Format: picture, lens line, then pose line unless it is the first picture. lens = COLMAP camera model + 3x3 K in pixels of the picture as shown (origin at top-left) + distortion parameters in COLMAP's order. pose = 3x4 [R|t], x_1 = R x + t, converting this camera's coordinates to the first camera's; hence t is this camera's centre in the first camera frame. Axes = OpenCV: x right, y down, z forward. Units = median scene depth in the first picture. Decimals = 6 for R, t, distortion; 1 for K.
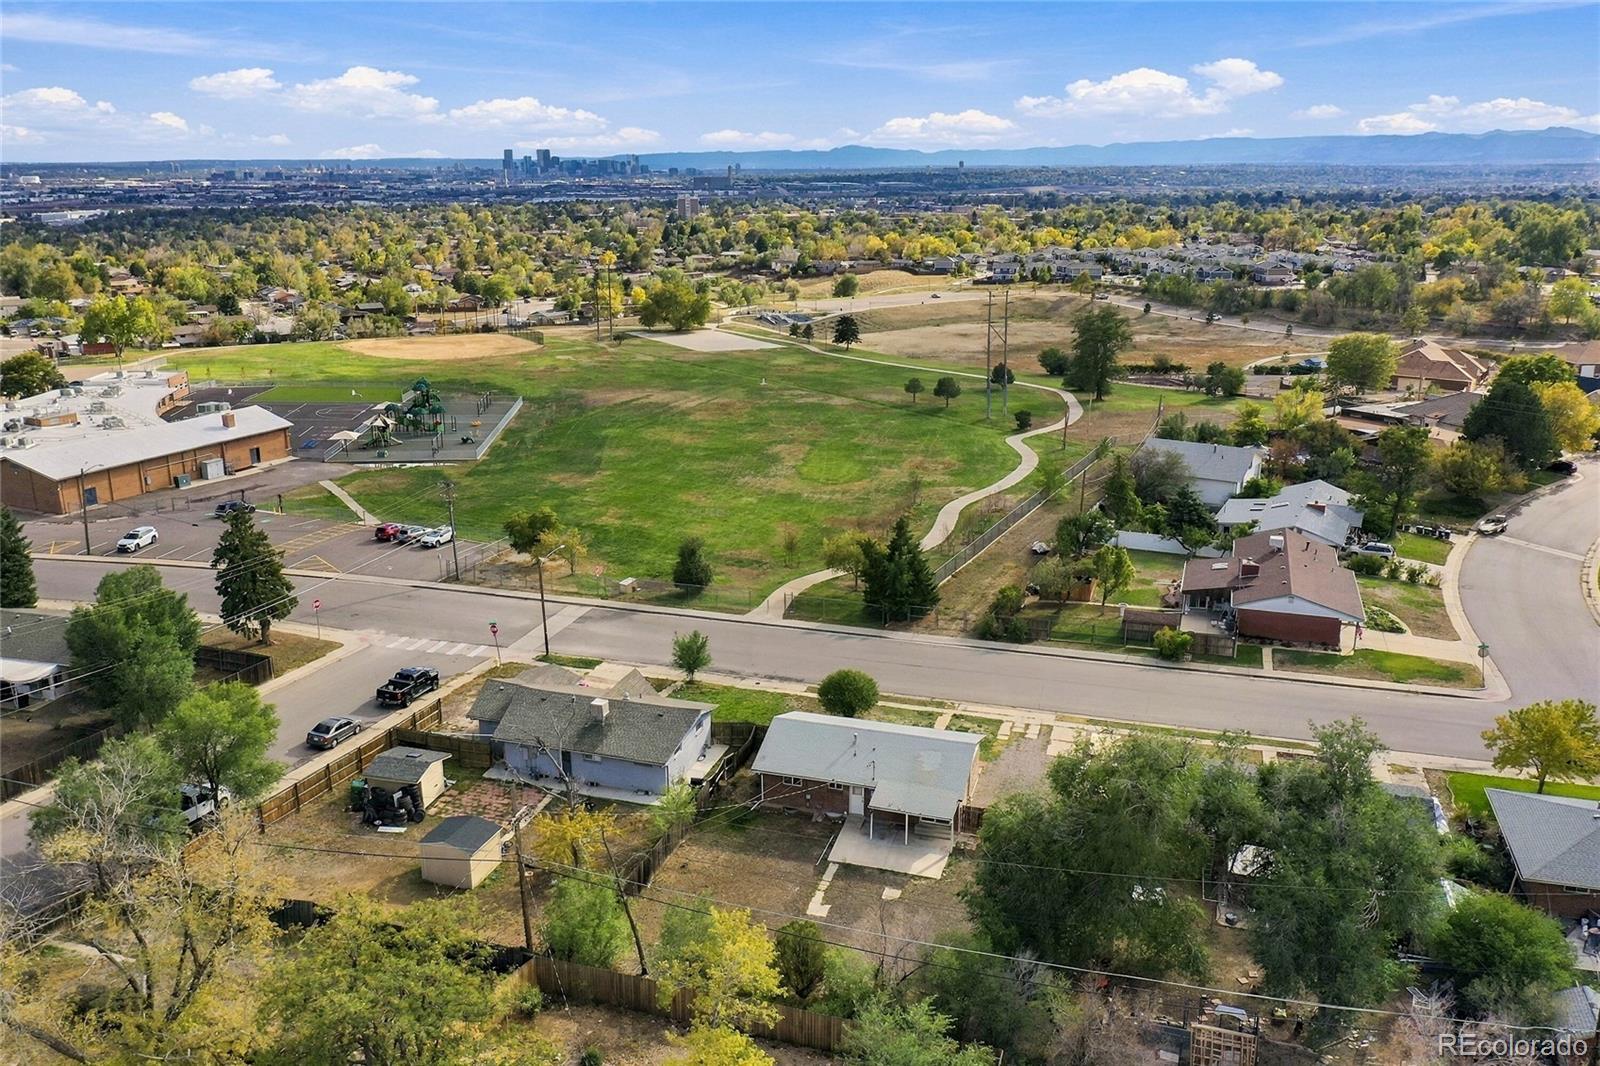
lens RADIAL K [[1246.2, 0, 800.0], [0, 1246.2, 533.0], [0, 0, 1]] dist [-0.015184, -0.005367]
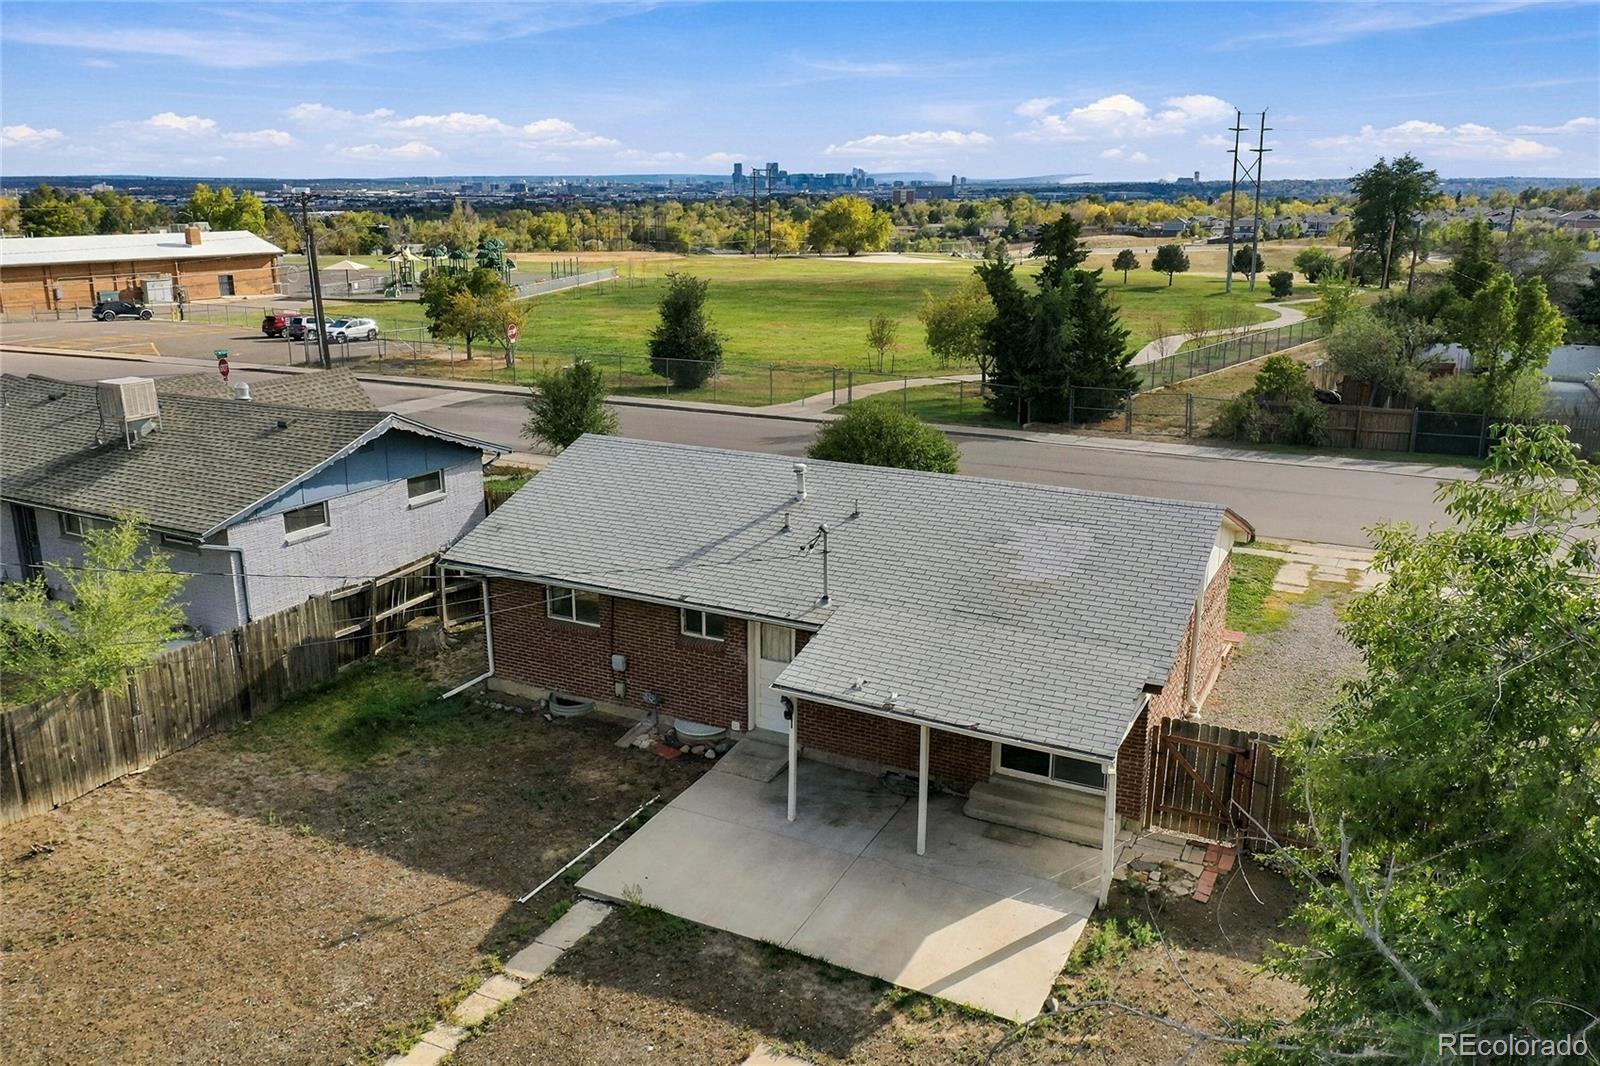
lens RADIAL K [[1246.2, 0, 800.0], [0, 1246.2, 533.0], [0, 0, 1]] dist [-0.015184, -0.005367]
pose [[0.984884, 0.044256, -0.167468, 0.090518], [-0.046217, 0.998901, -0.007823, 0.171393], [0.166938, 0.015445, 0.985846, 0.677990]]
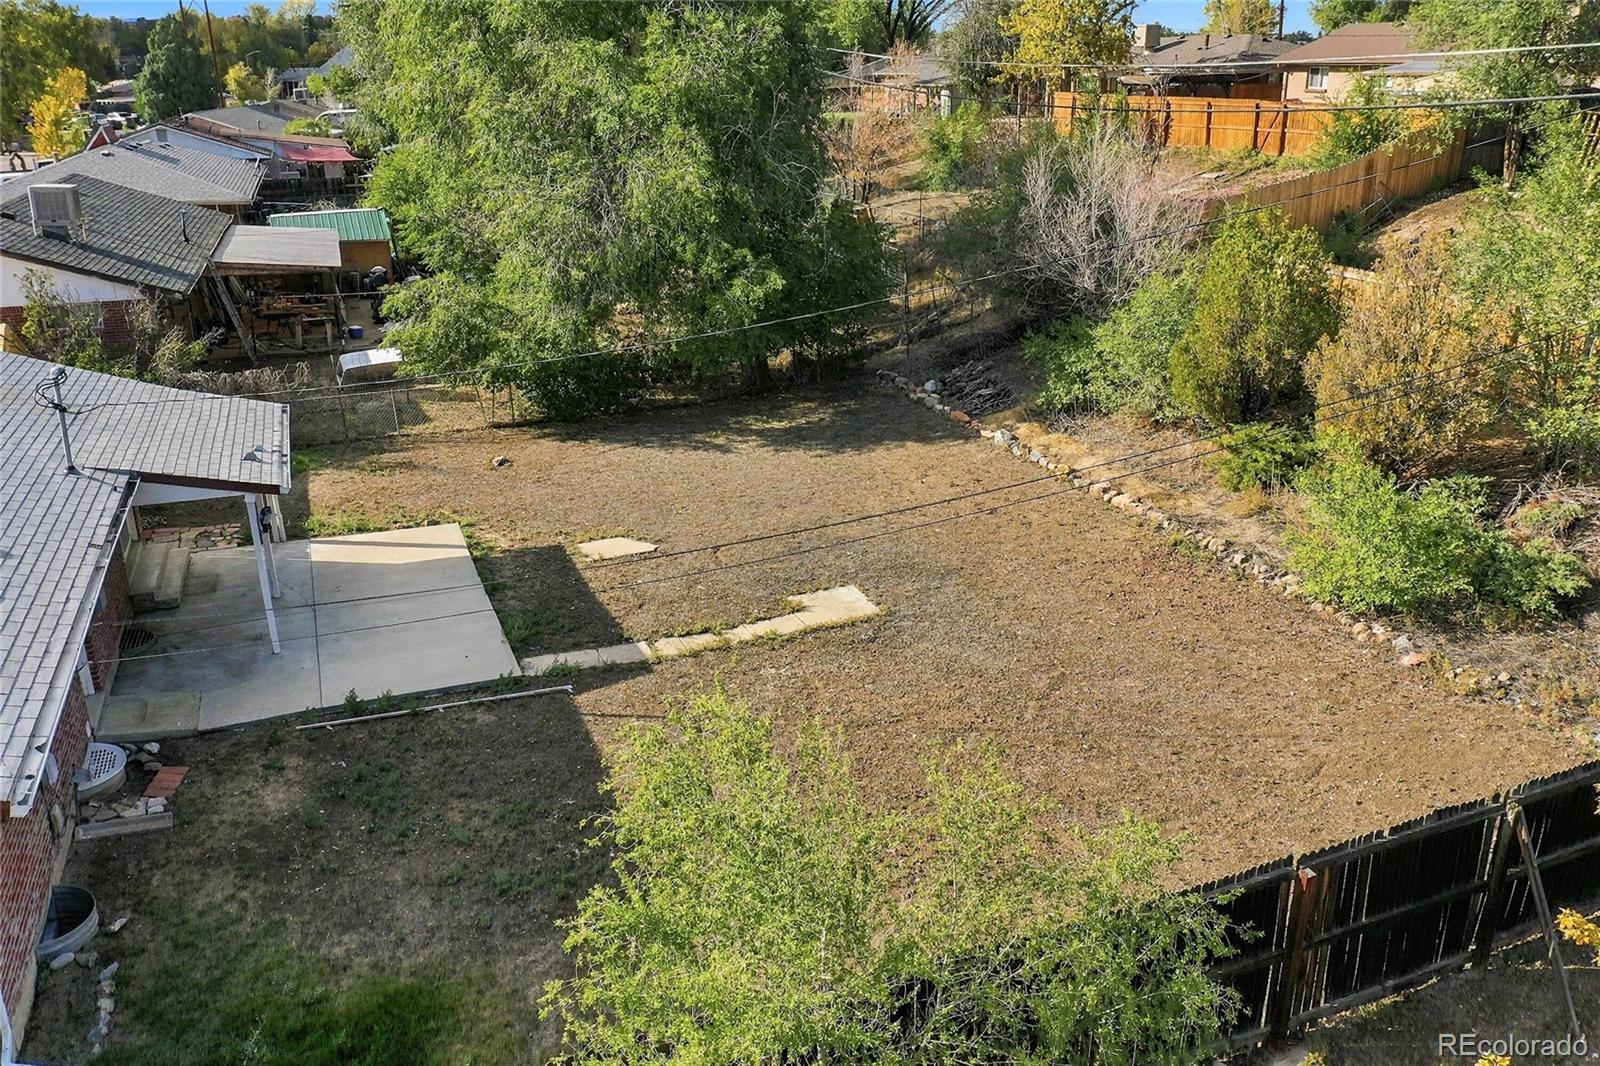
lens RADIAL K [[1246.2, 0, 800.0], [0, 1246.2, 533.0], [0, 0, 1]] dist [-0.015184, -0.005367]
pose [[-0.626158, -0.273678, 0.730087, -0.147530], [0.221587, 0.835300, 0.503163, 0.121351], [-0.747546, 0.476837, -0.462386, 0.929128]]
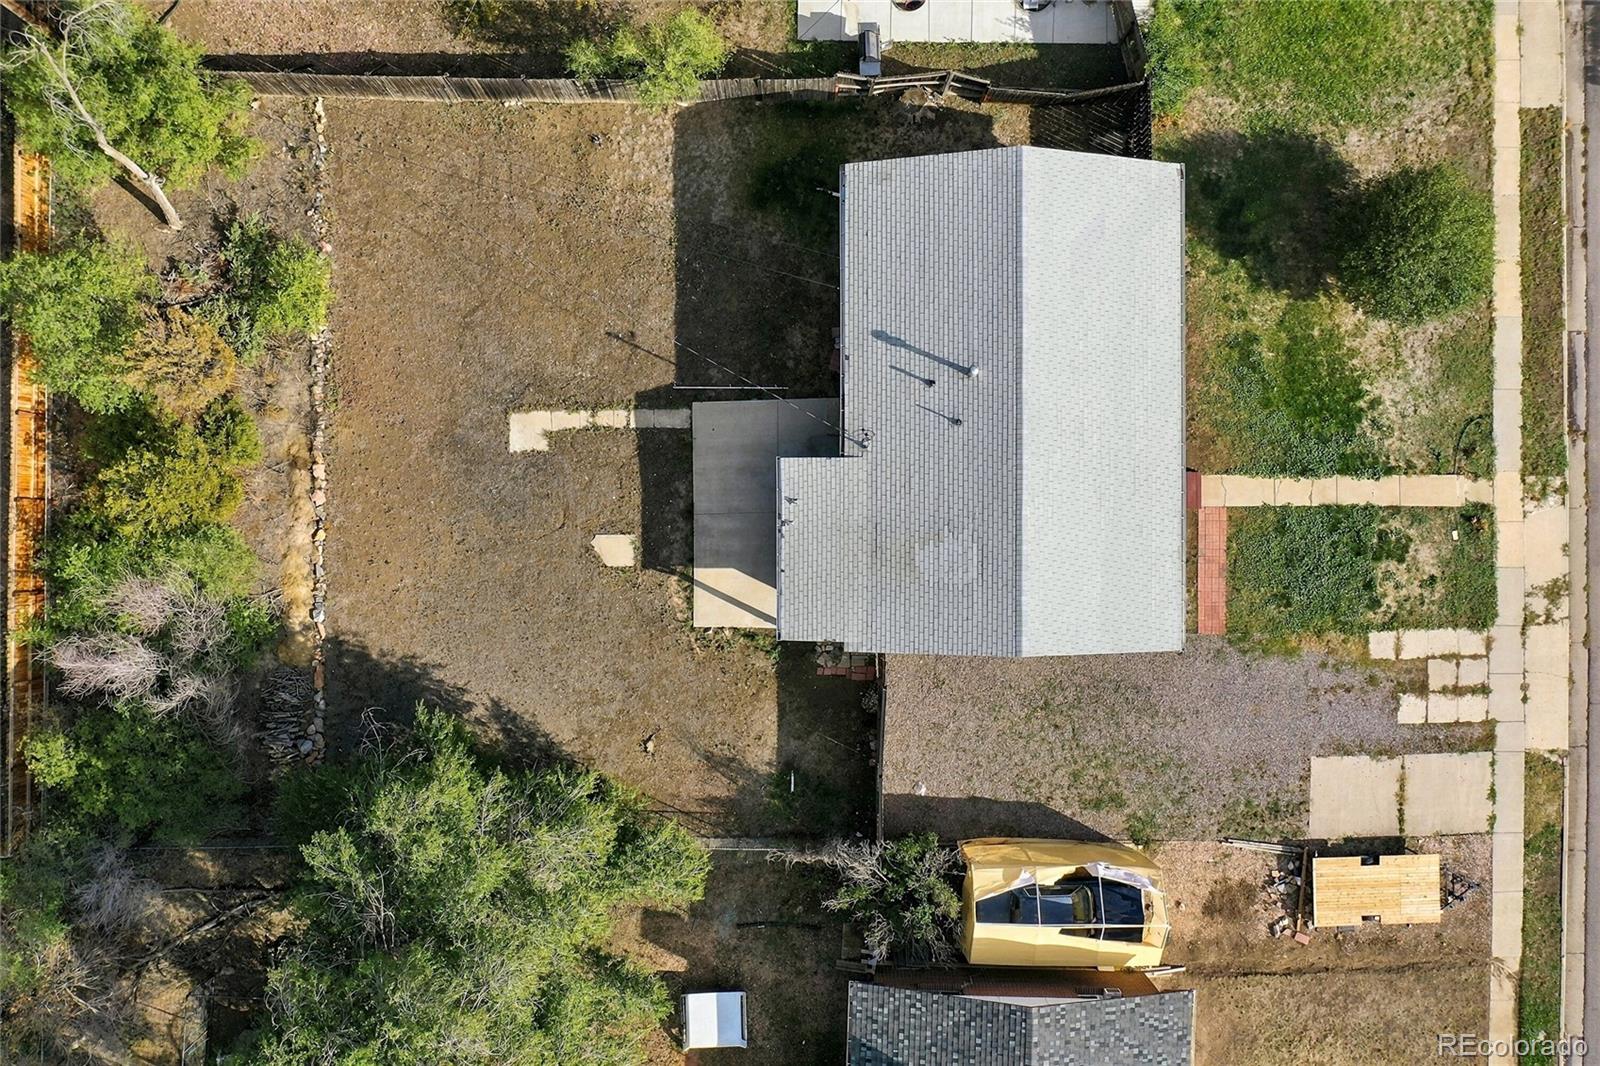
lens RADIAL K [[1246.2, 0, 800.0], [0, 1246.2, 533.0], [0, 0, 1]] dist [-0.015184, -0.005367]
pose [[0.295394, 0.955350, -0.006999, 0.078752], [-0.260537, 0.087602, 0.961481, -0.203490], [0.919164, -0.282192, 0.274781, 0.780995]]
